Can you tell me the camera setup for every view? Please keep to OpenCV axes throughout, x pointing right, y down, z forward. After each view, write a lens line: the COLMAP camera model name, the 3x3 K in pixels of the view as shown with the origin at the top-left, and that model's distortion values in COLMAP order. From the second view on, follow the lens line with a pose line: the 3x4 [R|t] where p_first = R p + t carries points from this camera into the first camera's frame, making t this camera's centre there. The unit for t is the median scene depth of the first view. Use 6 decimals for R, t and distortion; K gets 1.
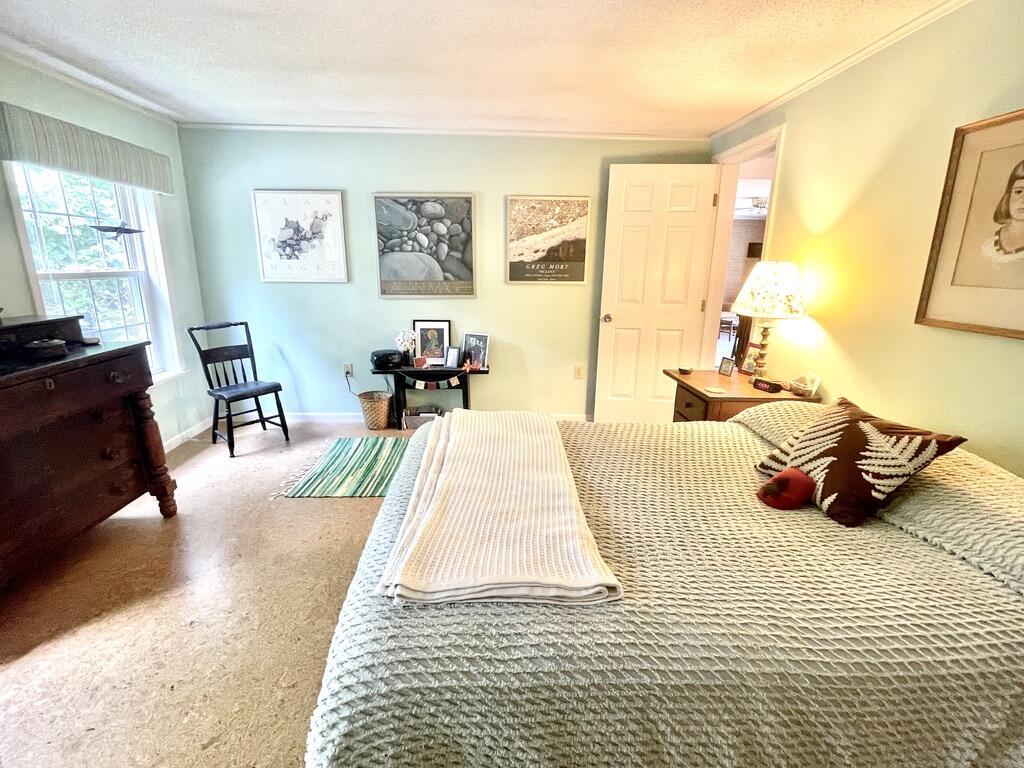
lens RADIAL K [[477.0, 0, 512.0], [0, 477.0, 384.0], [0, 0, 1]] dist [-0.001262, 0.000200]
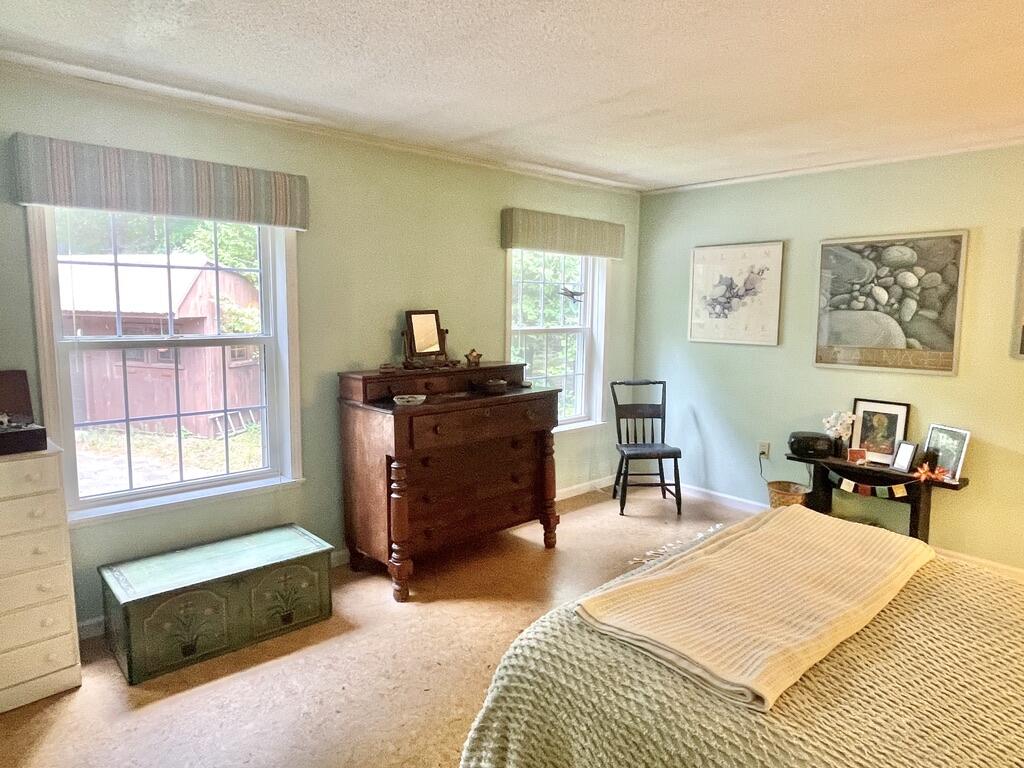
lens RADIAL K [[676.5, 0, 512.0], [0, 676.5, 384.0], [0, 0, 1]] dist [-0.003853, -0.003852]
pose [[0.632154, 0.088670, -0.769753, 0.300350], [-0.195868, 0.979453, -0.048029, 0.000341], [0.749678, 0.181131, 0.636533, -0.095381]]
